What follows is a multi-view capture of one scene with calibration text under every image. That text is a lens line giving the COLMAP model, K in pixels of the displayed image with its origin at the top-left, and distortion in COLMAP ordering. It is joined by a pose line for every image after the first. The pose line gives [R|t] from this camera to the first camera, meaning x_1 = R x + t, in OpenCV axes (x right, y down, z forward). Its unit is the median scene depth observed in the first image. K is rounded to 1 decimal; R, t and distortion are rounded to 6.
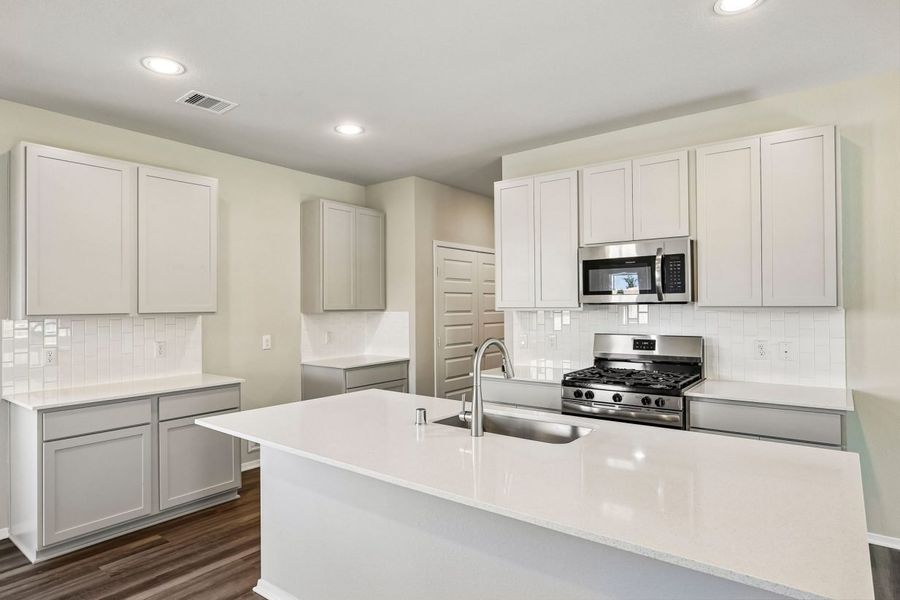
lens RADIAL K [[501.2, 0, 451.6], [0, 501.2, 303.9], [0, 0, 1]] dist [-0.011418, 0.004259]
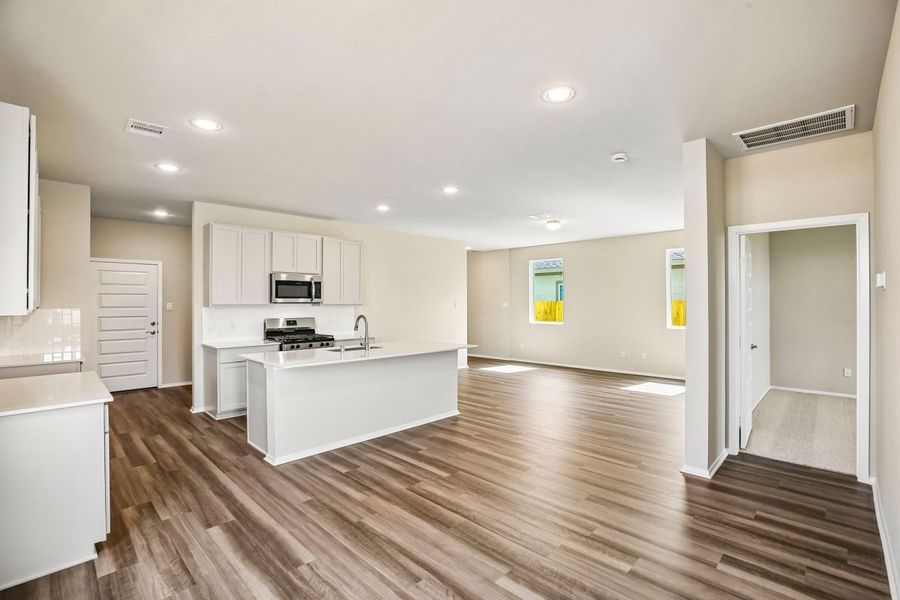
lens RADIAL K [[408.3, 0, 448.2], [0, 408.3, 300.9], [0, 0, 1]] dist [-0.034301, 0.009234]
pose [[0.120381, 0.012934, 0.992643, -1.334186], [-0.005362, 0.999909, -0.012378, 0.009569], [-0.992713, -0.003833, 0.120440, 0.174954]]
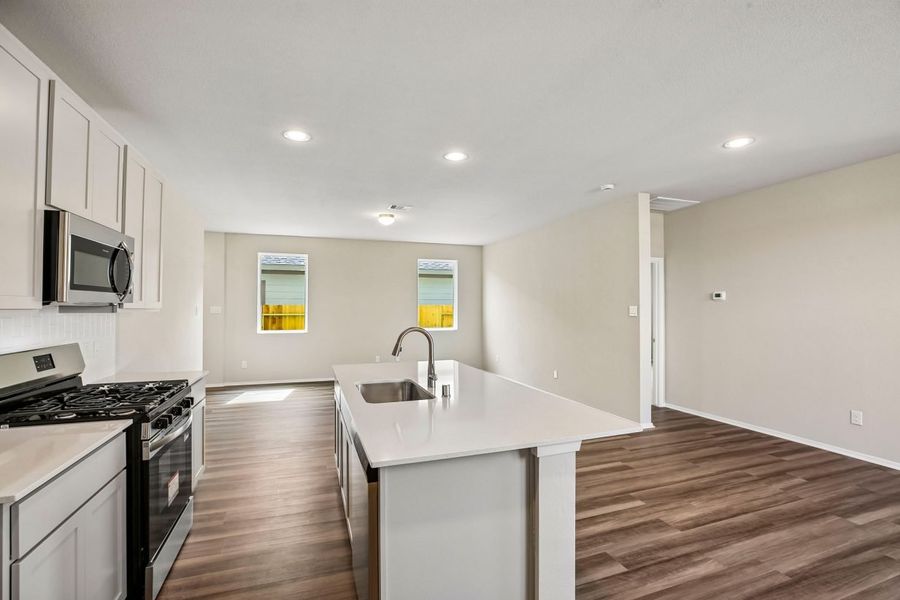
lens RADIAL K [[408.3, 0, 450.9], [0, 408.3, 298.1], [0, 0, 1]] dist [-0.034301, 0.009234]
pose [[-0.842477, 0.020302, 0.538349, -0.445248], [0.002091, 0.999405, -0.034418, 0.013305], [-0.538728, -0.027871, -0.842019, 1.295557]]
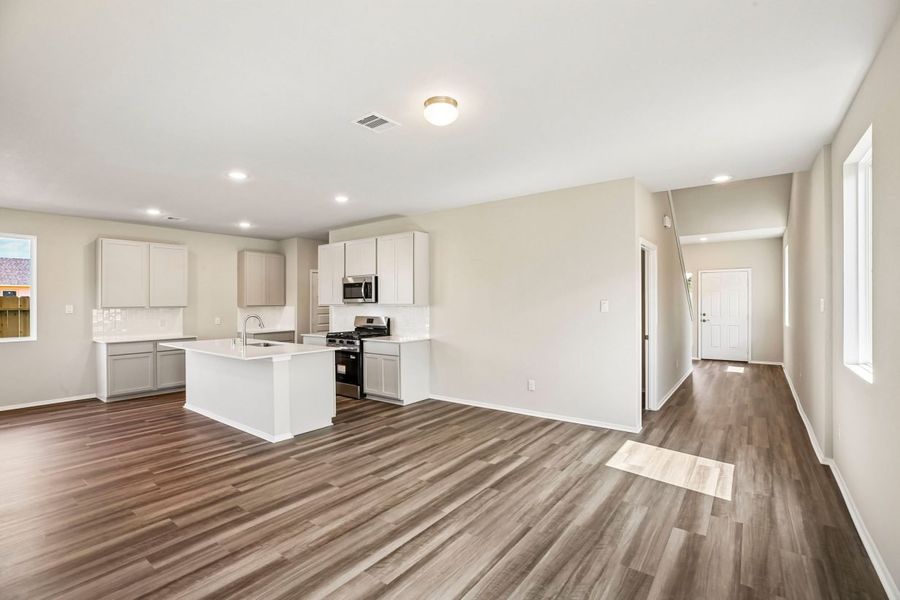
lens RADIAL K [[408.3, 0, 452.4], [0, 408.3, 303.0], [0, 0, 1]] dist [-0.034301, 0.009234]
pose [[0.999940, 0.000628, 0.010968, 0.816815], [-0.000685, 0.999986, 0.005162, -0.010099], [-0.010964, -0.005170, 0.999927, -0.949389]]
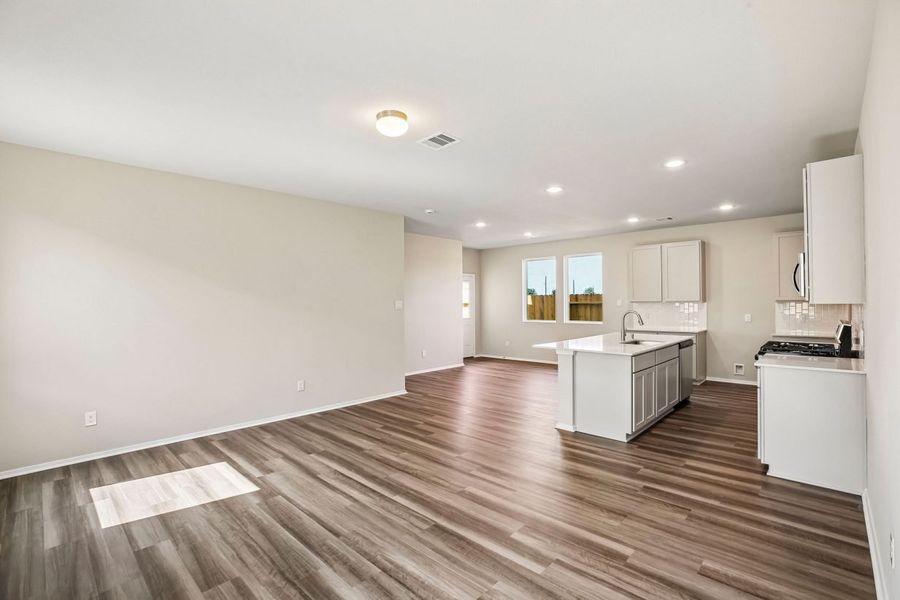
lens RADIAL K [[408.3, 0, 449.6], [0, 408.3, 305.1], [0, 0, 1]] dist [-0.034301, 0.009234]
pose [[-0.108926, 0.014258, -0.993948, 1.694395], [0.016842, 0.999780, 0.012496, -0.009907], [0.993907, -0.015379, -0.109142, 0.120588]]
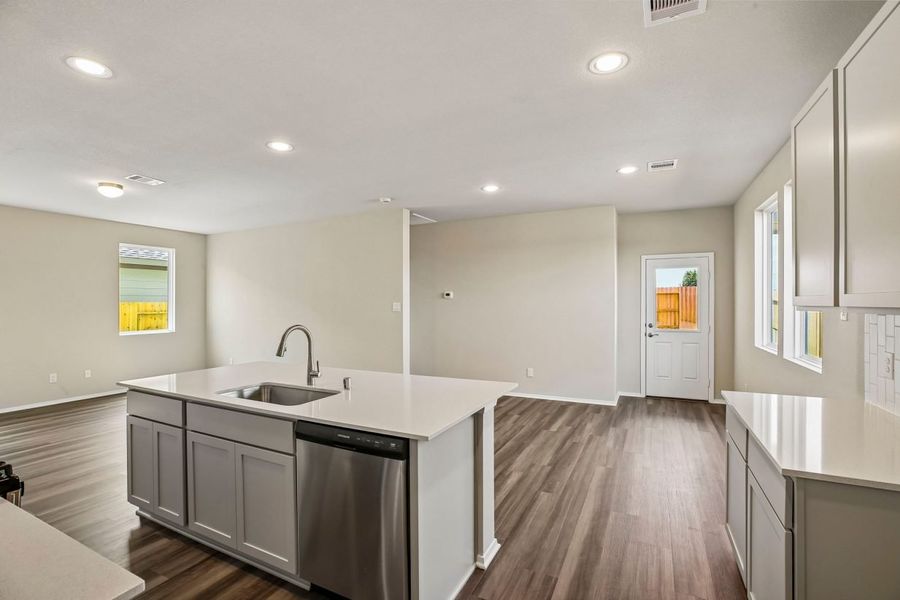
lens RADIAL K [[408.3, 0, 445.3], [0, 408.3, 300.4], [0, 0, 1]] dist [-0.034301, 0.009234]
pose [[-0.983057, 0.013818, -0.182780, -0.085756], [0.016799, 0.999750, -0.014775, 0.011680], [0.182530, -0.017595, -0.983043, 1.468426]]
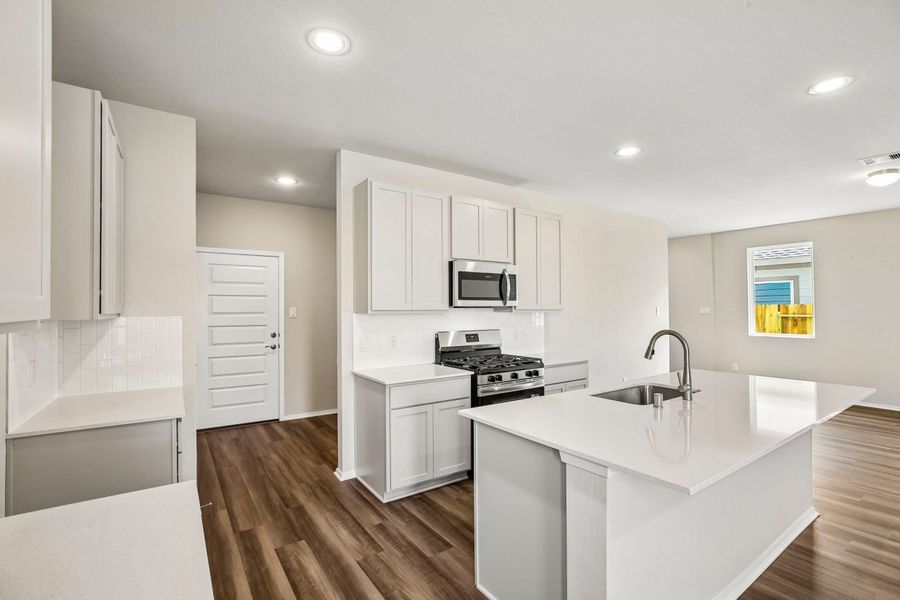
lens RADIAL K [[408.3, 0, 453.0], [0, 408.3, 304.6], [0, 0, 1]] dist [-0.034301, 0.009234]
pose [[0.295033, 0.016281, 0.955348, -0.760136], [-0.005674, 0.999867, -0.015287, 0.010701], [-0.955470, -0.000911, 0.295086, 0.804492]]
